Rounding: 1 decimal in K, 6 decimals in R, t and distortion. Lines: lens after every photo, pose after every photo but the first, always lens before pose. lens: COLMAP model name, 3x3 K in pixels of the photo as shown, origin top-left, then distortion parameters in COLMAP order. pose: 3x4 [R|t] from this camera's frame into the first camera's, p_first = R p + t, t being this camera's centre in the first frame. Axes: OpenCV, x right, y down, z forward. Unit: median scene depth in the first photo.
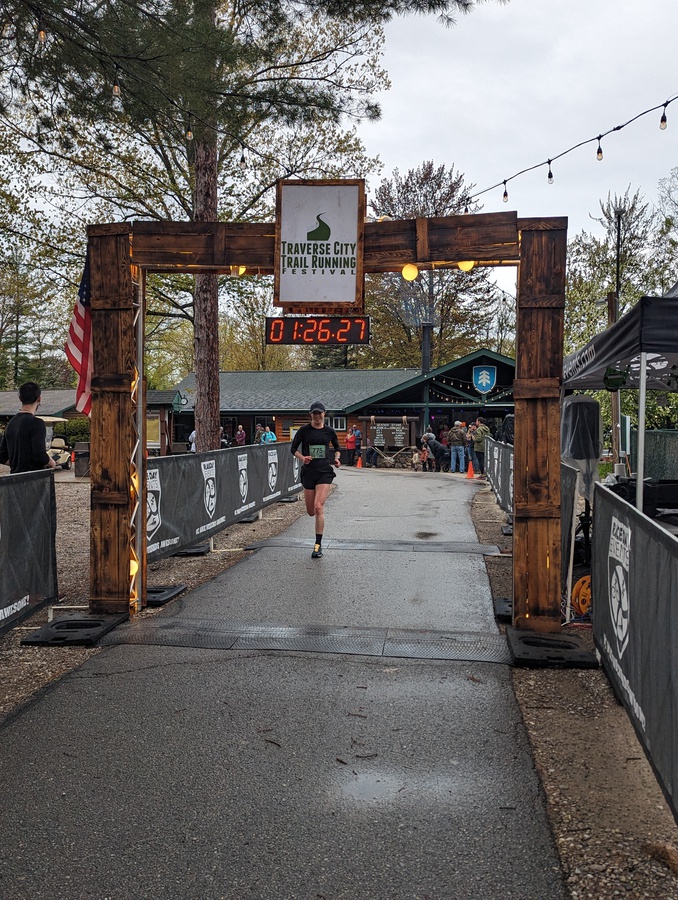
lens RADIAL K [[688.3, 0, 450.3], [0, 688.3, 449.6], [0, 0, 1]] dist [0.001459, 0.002008]
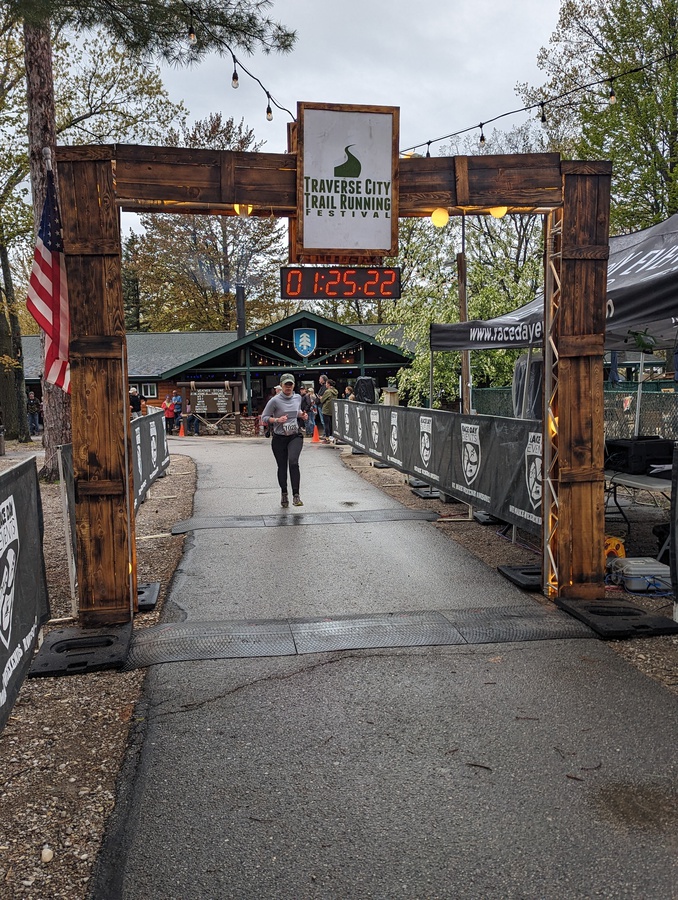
lens RADIAL K [[688.3, 0, 450.3], [0, 688.3, 449.6], [0, 0, 1]] dist [0.001459, 0.002008]
pose [[0.976866, -0.046939, 0.208636, -0.258145], [0.035338, 0.997633, 0.058994, -0.009163], [-0.210911, -0.050256, 0.976212, 0.111577]]
